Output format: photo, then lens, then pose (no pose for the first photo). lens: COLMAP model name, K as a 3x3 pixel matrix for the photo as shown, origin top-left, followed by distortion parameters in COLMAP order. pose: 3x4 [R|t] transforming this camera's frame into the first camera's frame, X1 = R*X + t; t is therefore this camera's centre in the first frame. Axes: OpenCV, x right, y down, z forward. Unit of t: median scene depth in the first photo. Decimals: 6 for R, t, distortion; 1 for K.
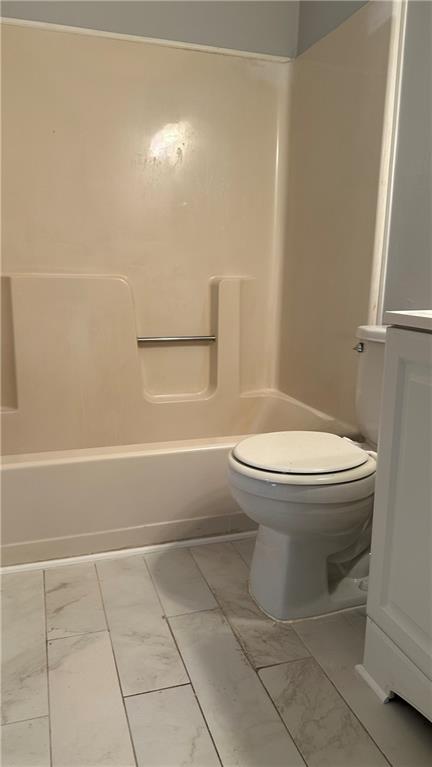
lens RADIAL K [[562.4, 0, 216.0], [0, 562.4, 383.5], [0, 0, 1]] dist [0.106532, -0.128236]
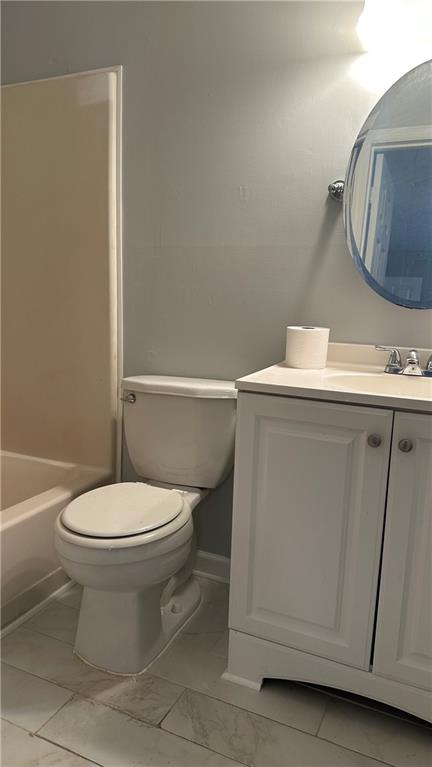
lens RADIAL K [[562.4, 0, 216.0], [0, 562.4, 383.5], [0, 0, 1]] dist [0.106532, -0.128236]
pose [[0.699336, -0.134053, 0.702110, -0.471519], [0.139947, 0.988925, 0.049420, -0.147097], [-0.700959, 0.063697, 0.710351, 0.126409]]
